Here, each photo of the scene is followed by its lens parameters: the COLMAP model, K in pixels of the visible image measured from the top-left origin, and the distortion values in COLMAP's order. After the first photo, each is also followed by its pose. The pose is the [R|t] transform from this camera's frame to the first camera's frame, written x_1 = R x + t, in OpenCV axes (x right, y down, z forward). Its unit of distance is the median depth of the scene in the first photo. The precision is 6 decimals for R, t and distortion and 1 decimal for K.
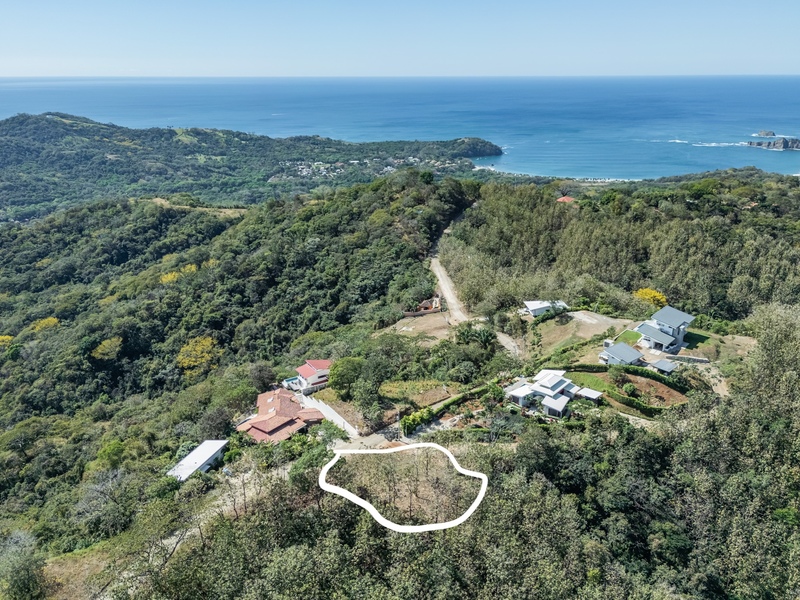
lens RADIAL K [[648.3, 0, 400.0], [0, 648.3, 300.0], [0, 0, 1]] dist [0.056560, -0.001089]
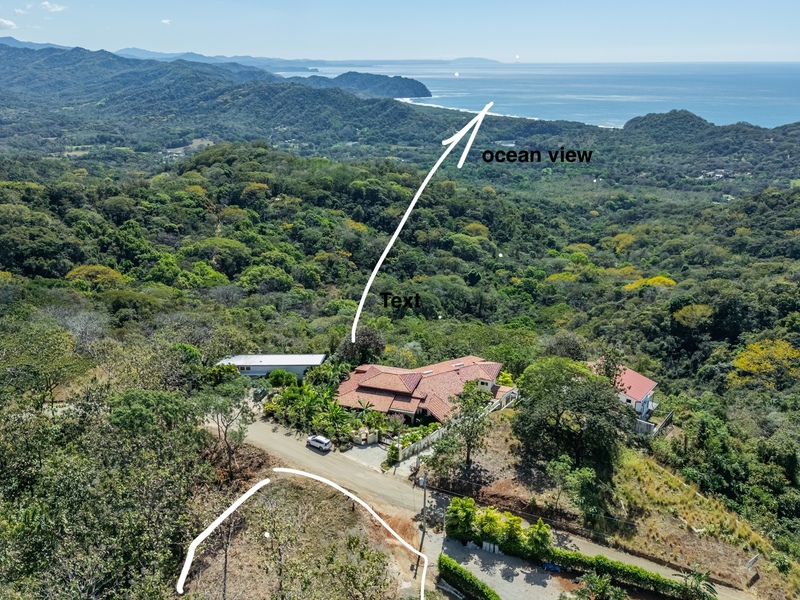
lens RADIAL K [[648.3, 0, 400.0], [0, 648.3, 300.0], [0, 0, 1]] dist [0.056560, -0.001089]
pose [[0.334706, 0.332869, -0.881572, 0.076531], [-0.317561, 0.920652, 0.227057, -0.006046], [0.887202, 0.203956, 0.413854, 0.174383]]
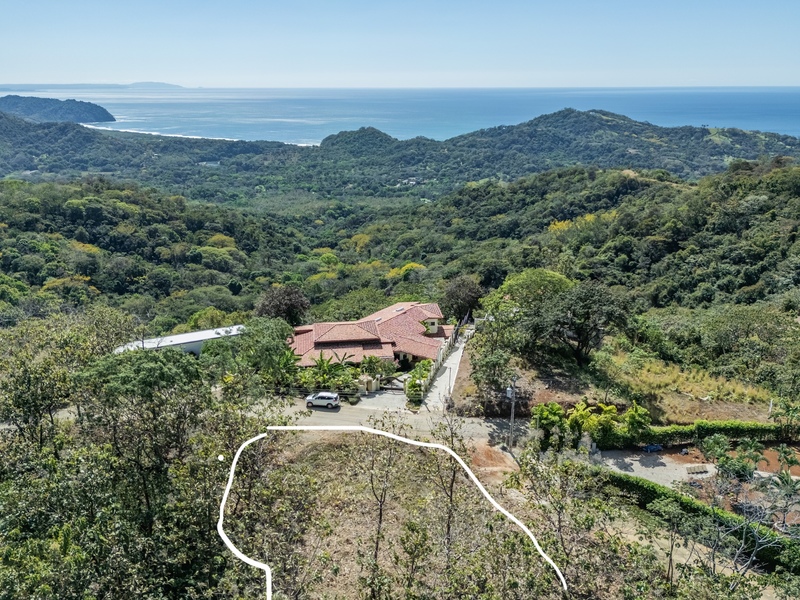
lens RADIAL K [[645.1, 0, 396.6], [0, 645.1, 299.5], [0, 0, 1]] dist [0.064110, -0.069644]
pose [[0.707905, 0.229065, -0.668131, 0.042974], [-0.241338, 0.967462, 0.075984, 0.026145], [0.663797, 0.107456, 0.740153, 0.149586]]
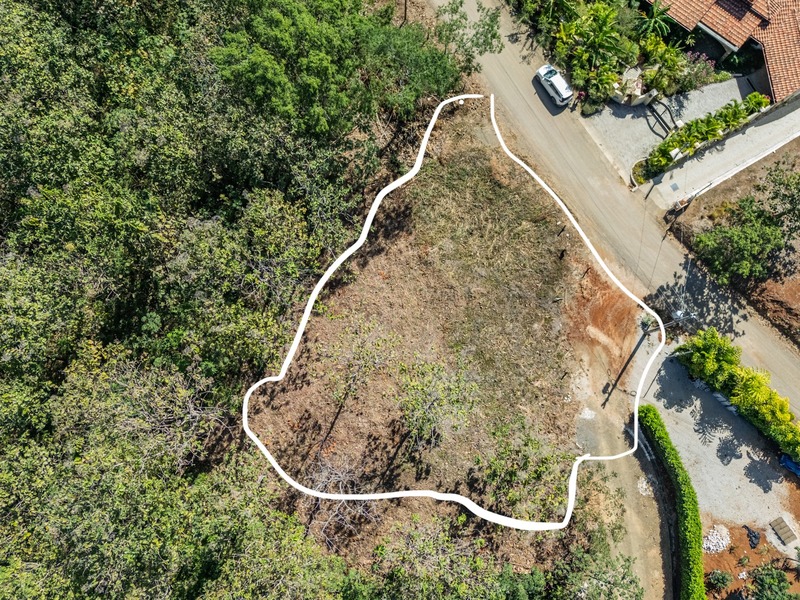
lens RADIAL K [[635.6, 0, 397.3], [0, 635.6, 282.1], [0, 0, 1]] dist [0.008796, 0.001289]
pose [[-0.052342, 0.979861, -0.192696, 0.009243], [-0.336290, 0.164396, 0.927299, -0.006406], [0.940303, 0.113338, 0.320912, 0.179354]]
